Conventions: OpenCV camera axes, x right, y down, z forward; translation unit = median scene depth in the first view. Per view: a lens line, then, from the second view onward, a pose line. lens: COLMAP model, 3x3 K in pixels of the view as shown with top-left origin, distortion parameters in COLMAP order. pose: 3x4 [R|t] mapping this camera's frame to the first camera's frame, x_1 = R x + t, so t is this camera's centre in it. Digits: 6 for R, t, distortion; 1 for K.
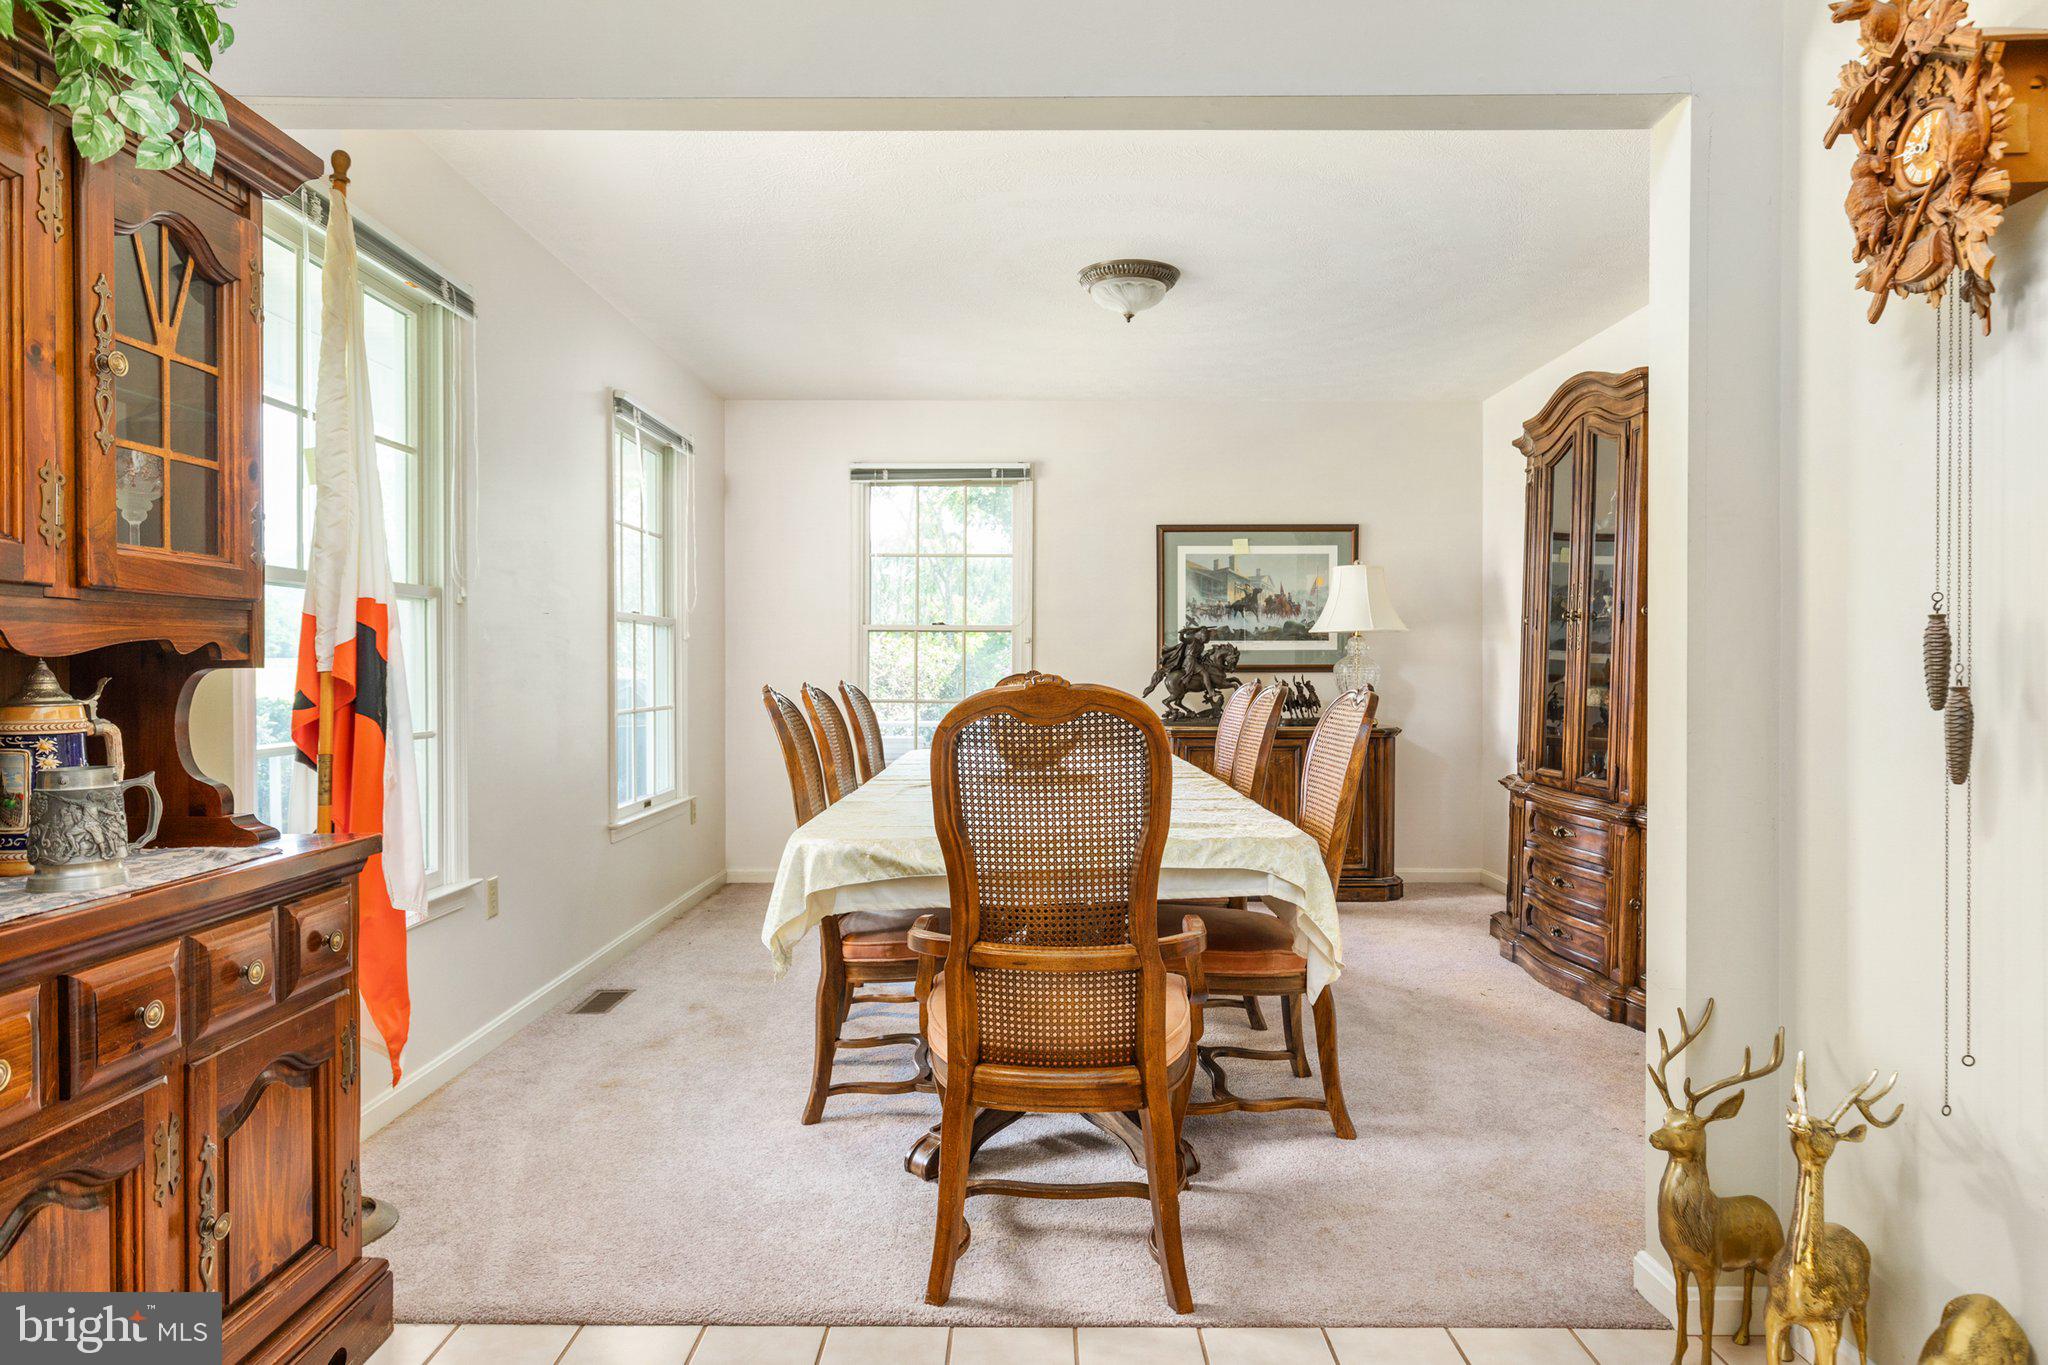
lens RADIAL K [[1223.2, 0, 1025.8], [0, 1223.2, 679.1], [0, 0, 1]] dist [0.001306, 0.000292]
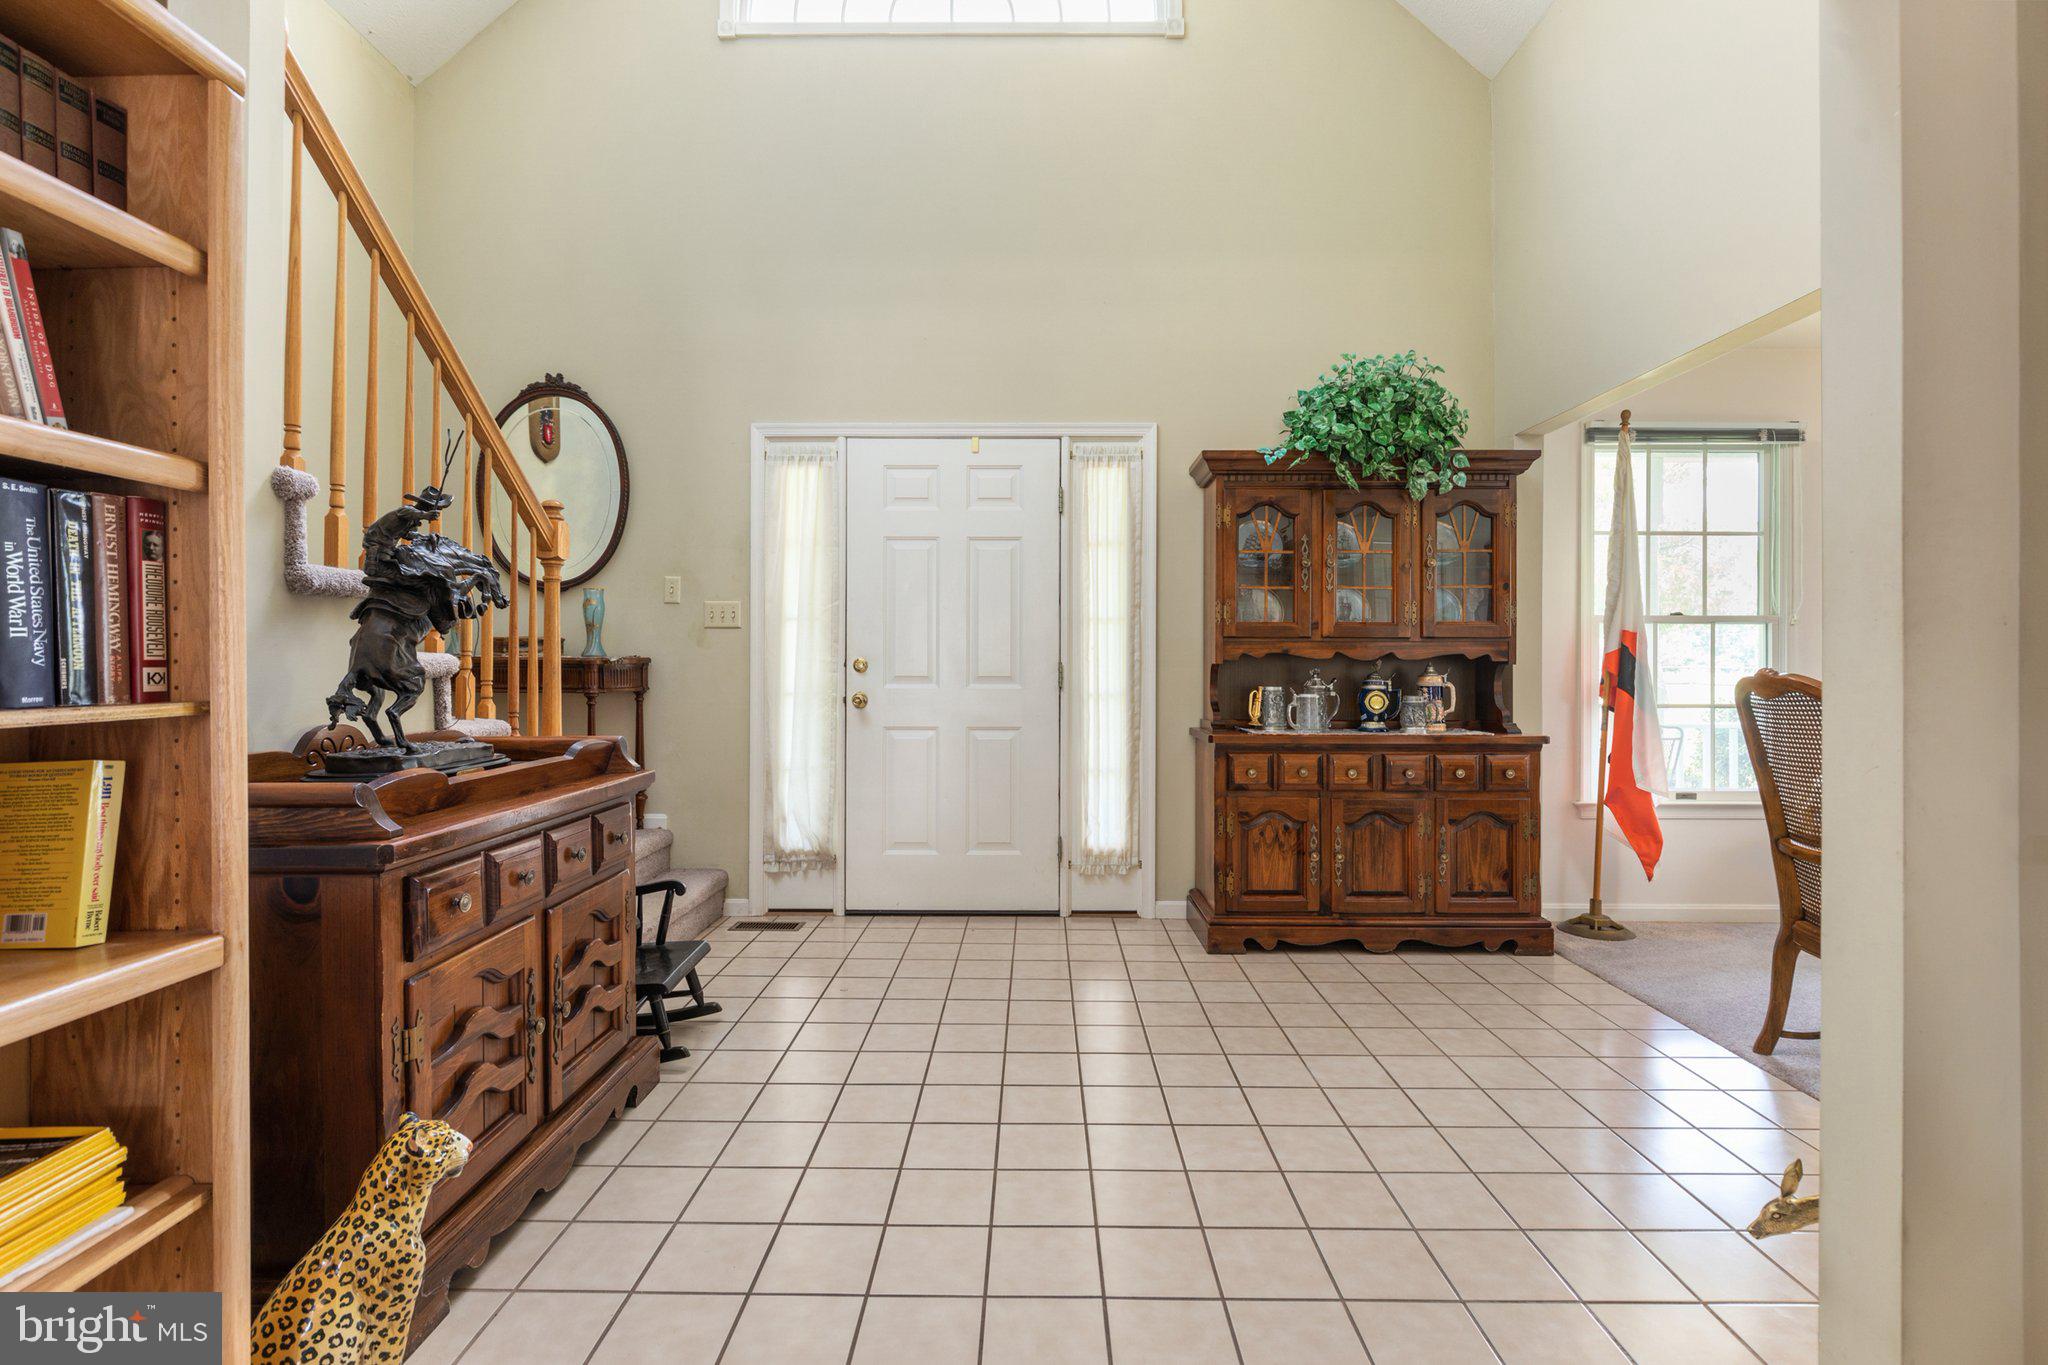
lens RADIAL K [[982.4, 0, 1021.7], [0, 982.4, 665.8], [0, 0, 1]] dist [-0.002482, -0.000074]
pose [[-0.014693, 0.003963, -0.999884, 1.498338], [-0.010507, 0.999936, 0.004117, -0.004172], [0.999837, 0.010566, -0.014651, 0.031592]]
